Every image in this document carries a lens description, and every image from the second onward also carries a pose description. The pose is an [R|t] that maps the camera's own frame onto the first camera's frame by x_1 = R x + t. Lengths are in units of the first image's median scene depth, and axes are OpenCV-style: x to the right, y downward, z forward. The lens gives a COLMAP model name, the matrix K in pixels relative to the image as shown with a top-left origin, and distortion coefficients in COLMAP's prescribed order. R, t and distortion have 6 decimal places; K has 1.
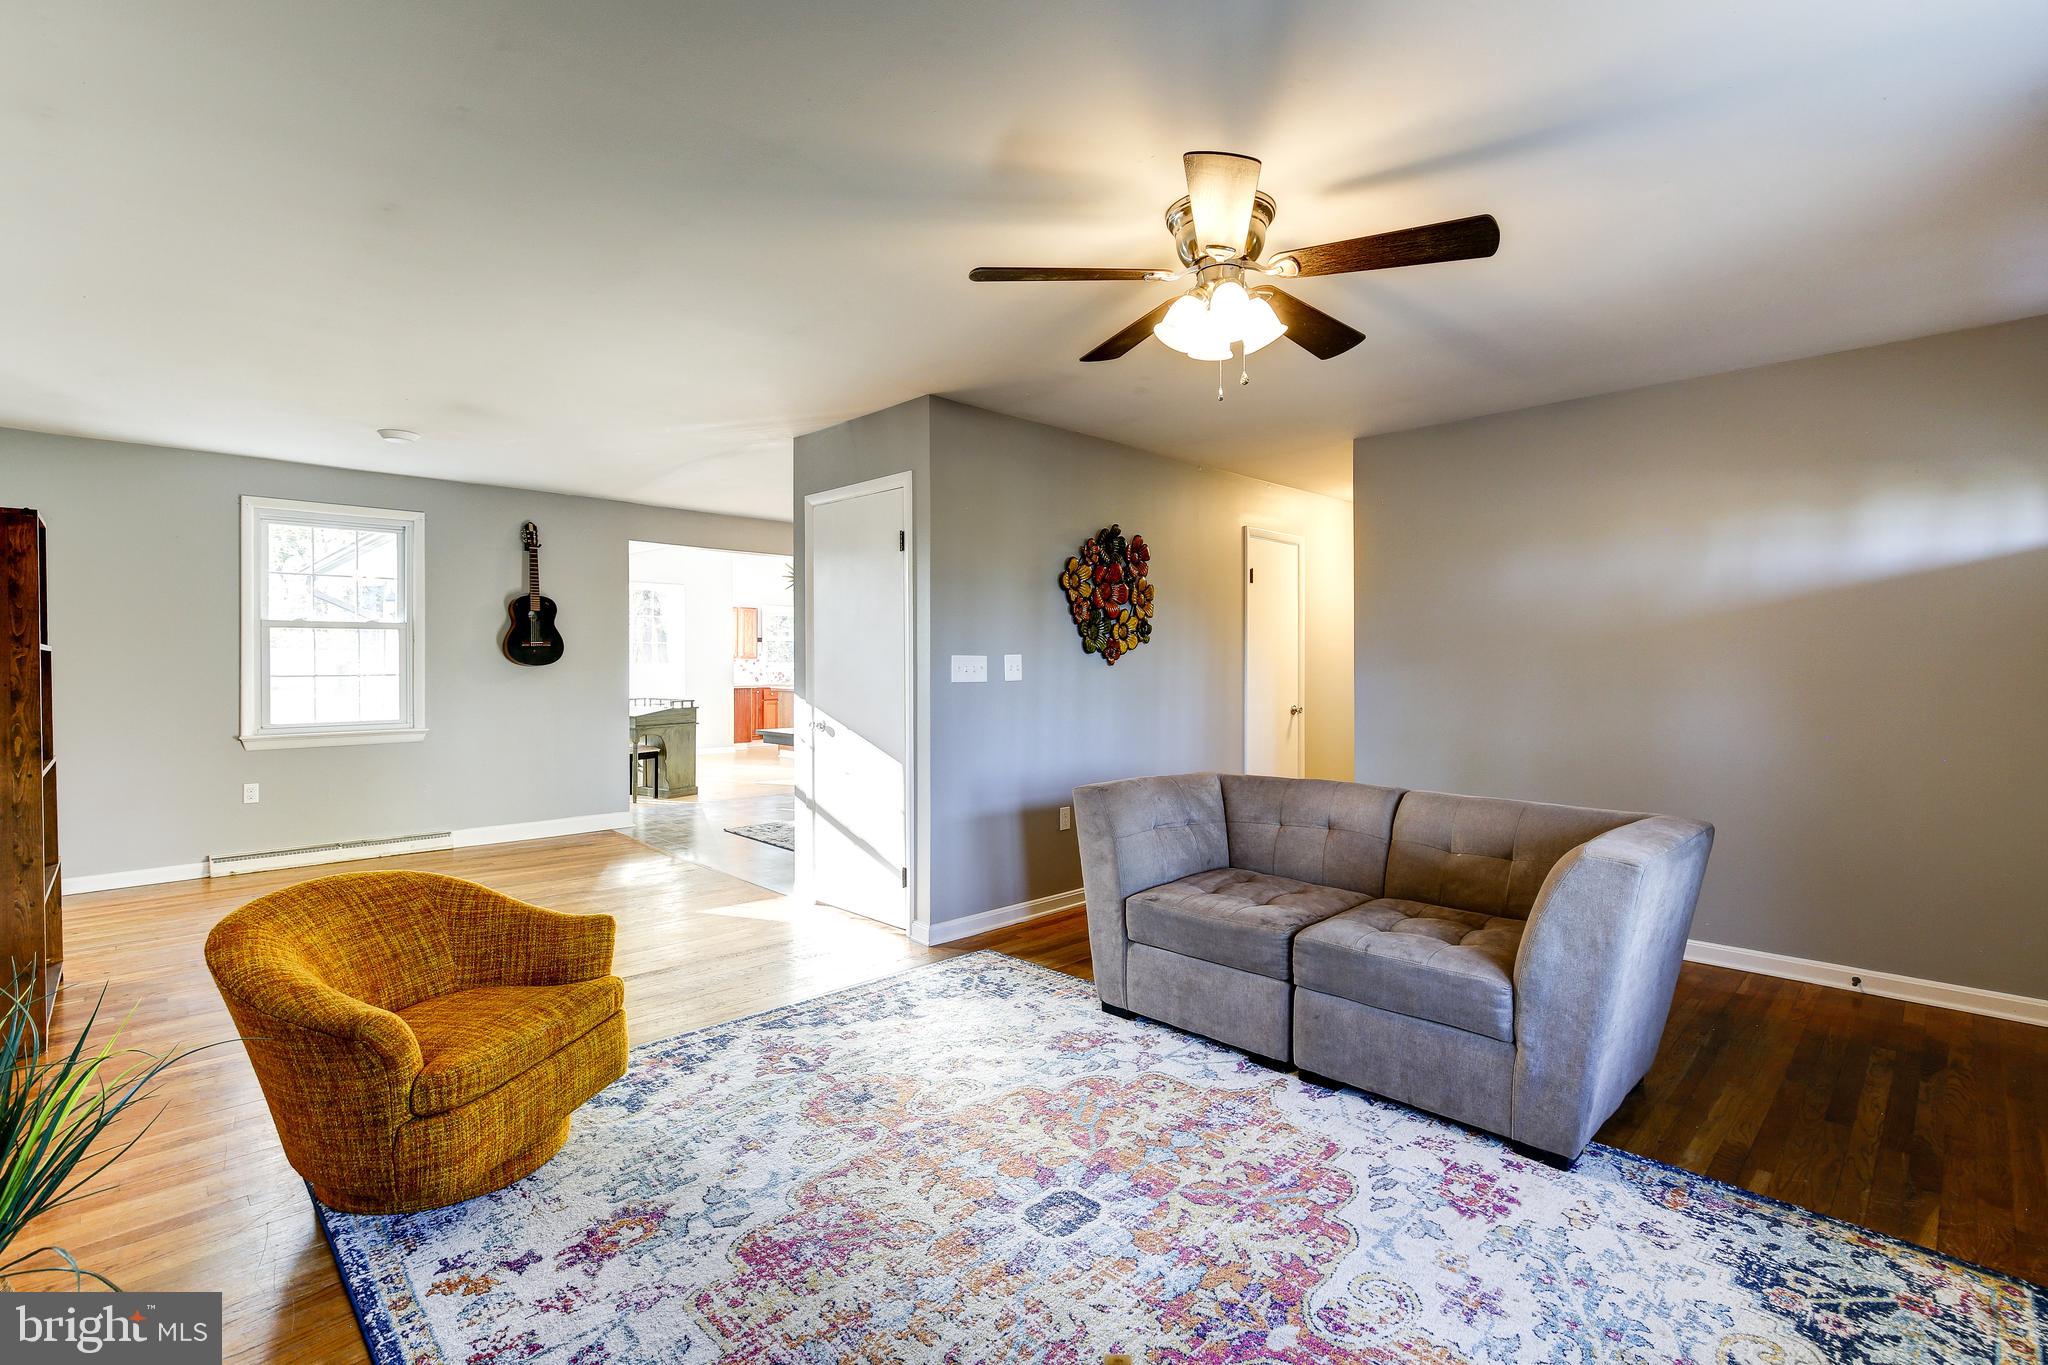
lens RADIAL K [[936.0, 0, 1031.7], [0, 936.0, 668.6], [0, 0, 1]] dist [-0.003517, 0.002816]
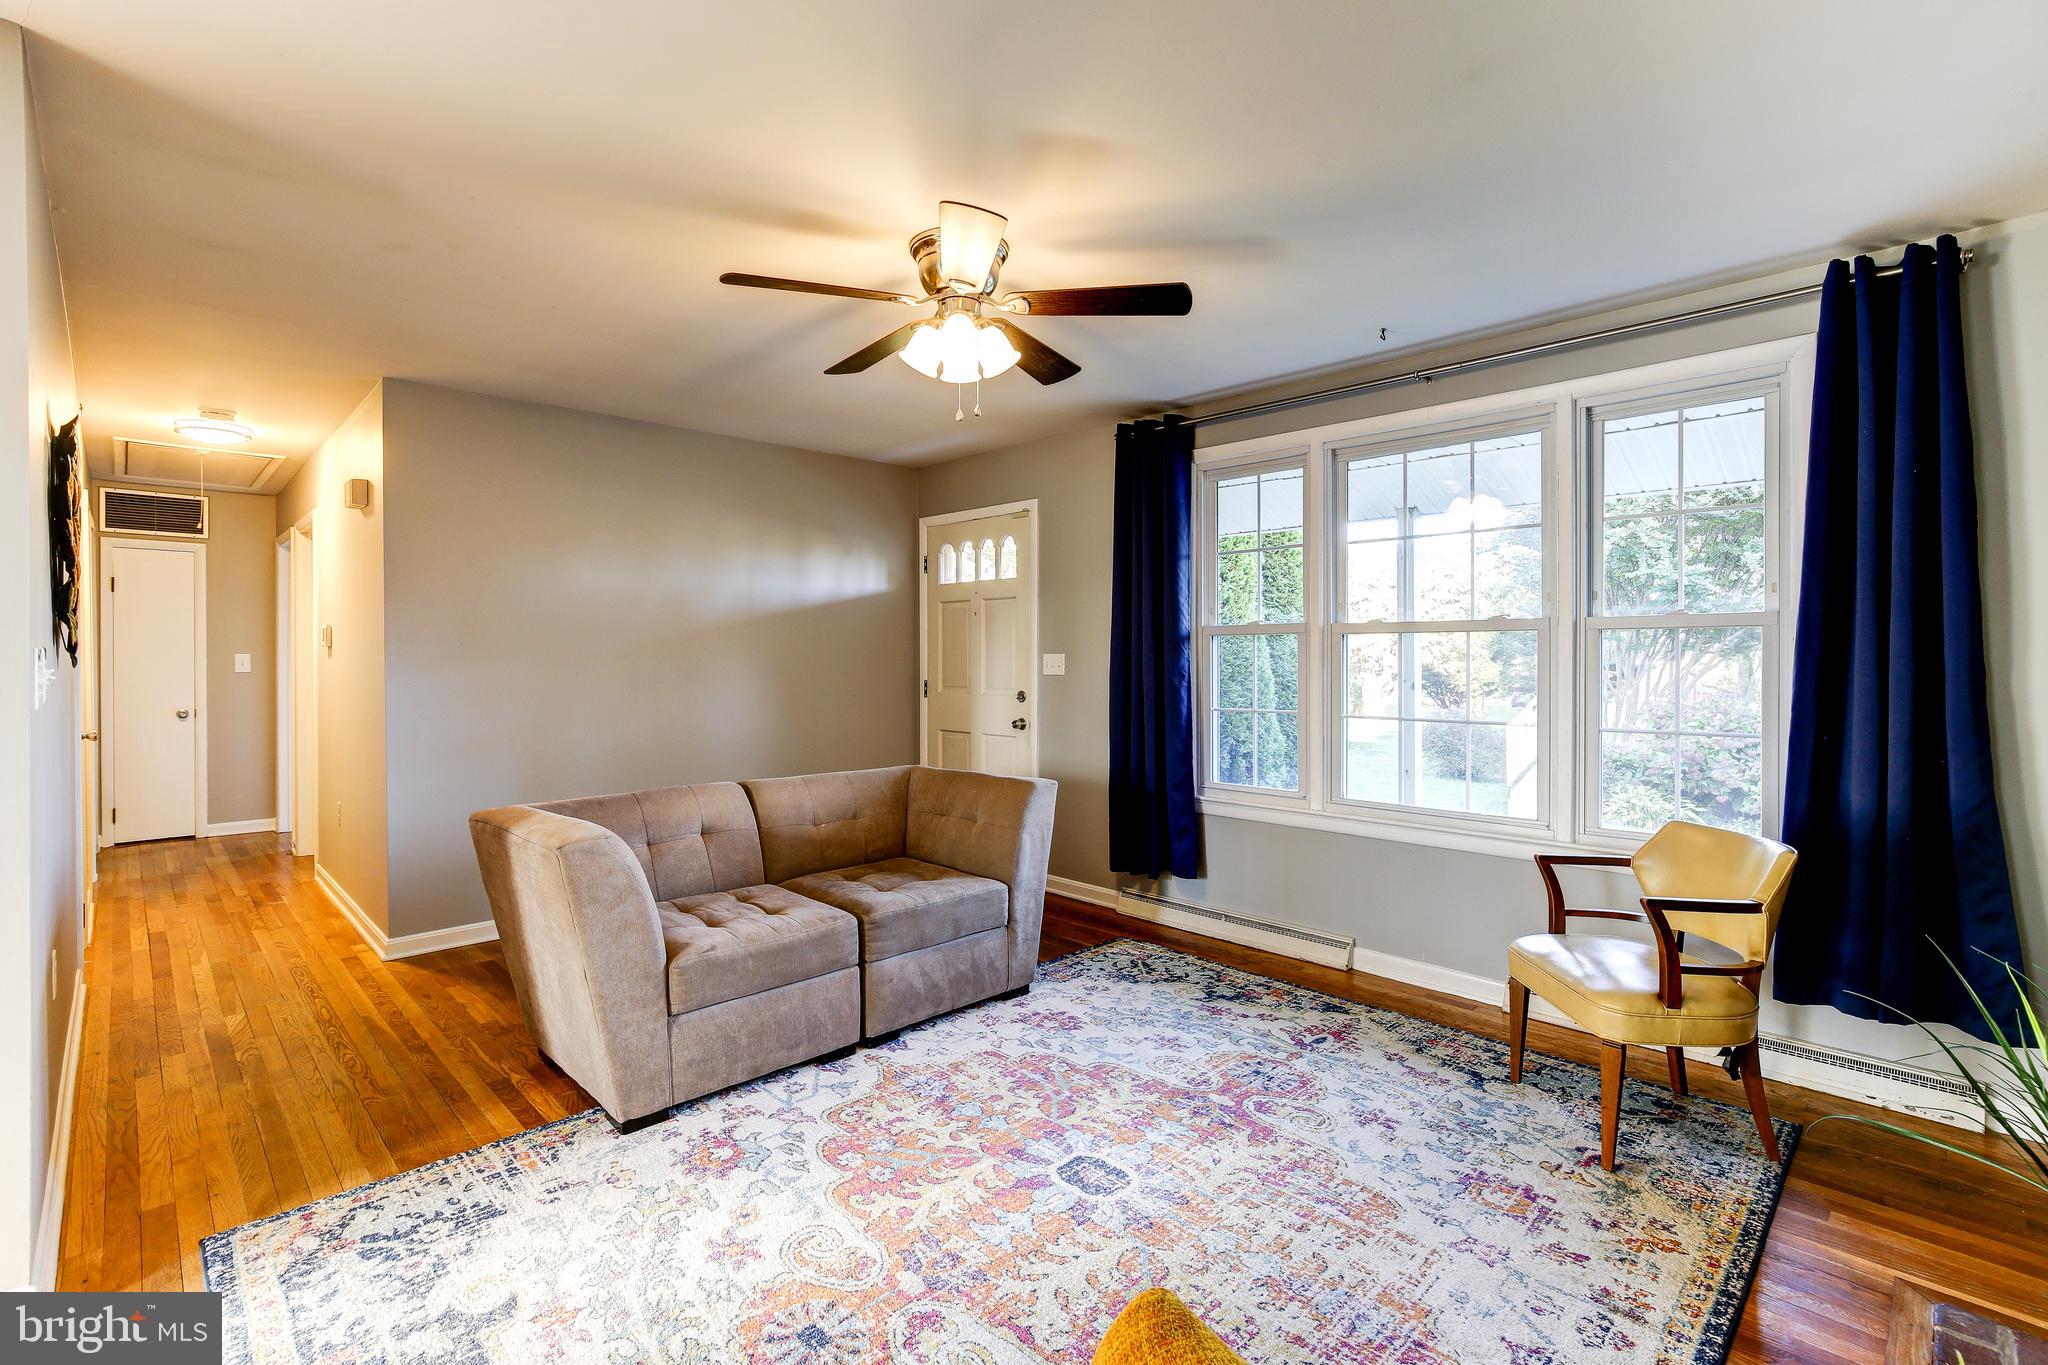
lens RADIAL K [[936.0, 0, 1031.9], [0, 936.0, 678.7], [0, 0, 1]] dist [-0.003517, 0.002816]
pose [[0.004675, -0.022360, 0.999739, -0.925178], [0.004778, 0.999739, 0.022338, -0.013377], [-0.999978, 0.004673, 0.004780, 0.951663]]
